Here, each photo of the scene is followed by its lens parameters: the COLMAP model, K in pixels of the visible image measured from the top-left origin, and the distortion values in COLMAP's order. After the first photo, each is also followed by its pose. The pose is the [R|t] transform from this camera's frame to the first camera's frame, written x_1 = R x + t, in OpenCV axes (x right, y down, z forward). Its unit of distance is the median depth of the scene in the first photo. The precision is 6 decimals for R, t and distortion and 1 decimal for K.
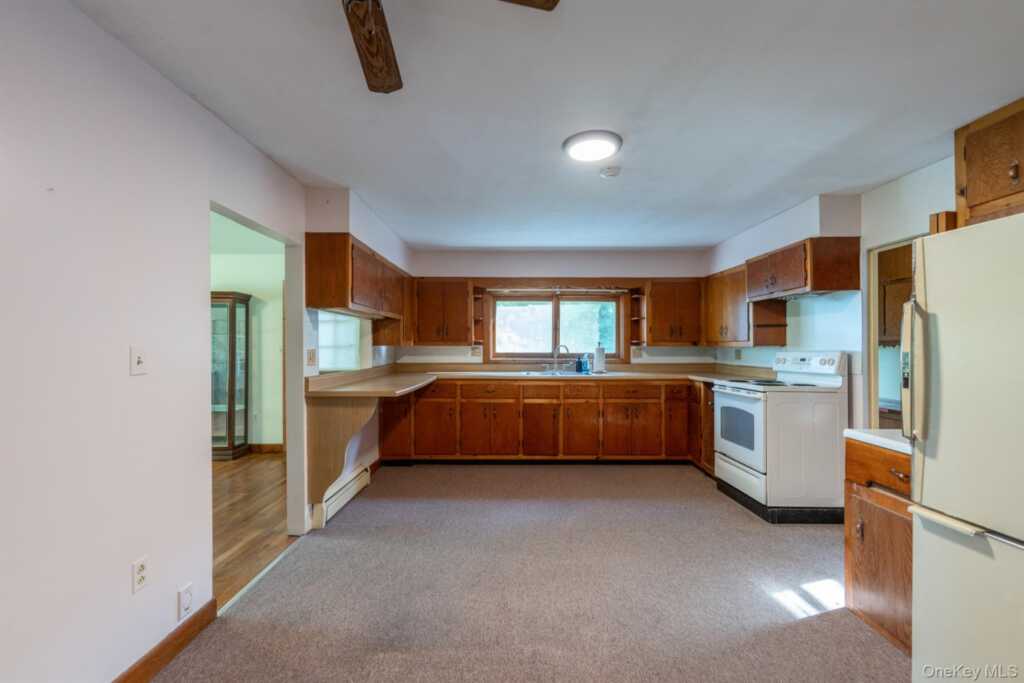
lens RADIAL K [[415.9, 0, 514.2], [0, 415.9, 349.2], [0, 0, 1]] dist [-0.001788, -0.000499]
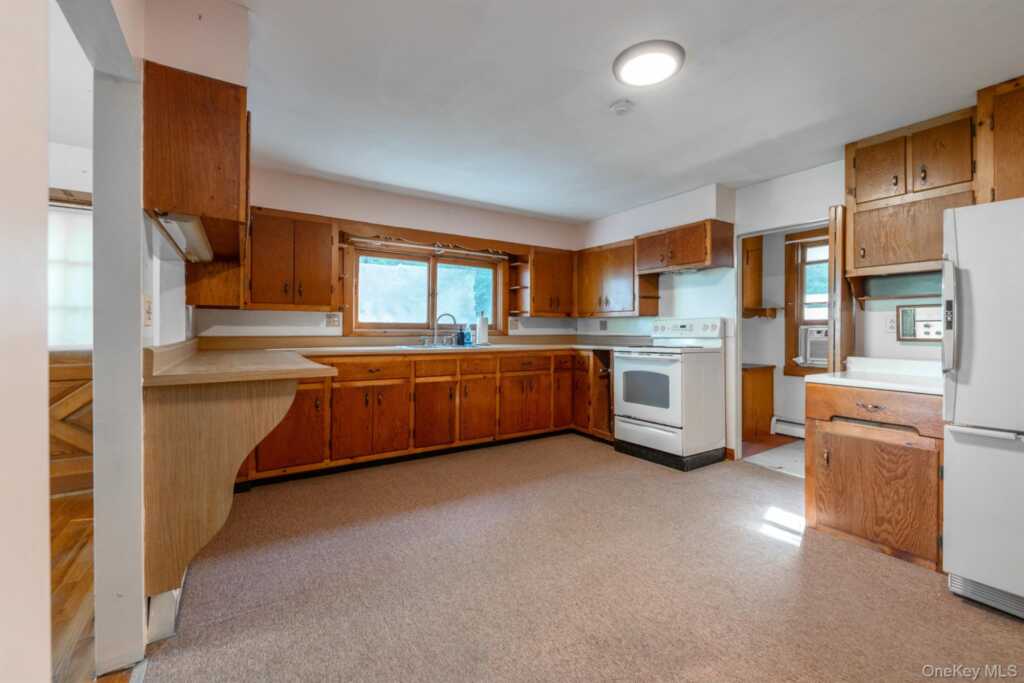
lens RADIAL K [[423.6, 0, 517.0], [0, 423.6, 334.2], [0, 0, 1]] dist [0.000639, -0.000007]
pose [[0.837489, -0.004205, 0.546437, -0.259725], [0.002436, 0.999989, 0.003962, 0.031670], [-0.546448, -0.001988, 0.837491, 0.207686]]
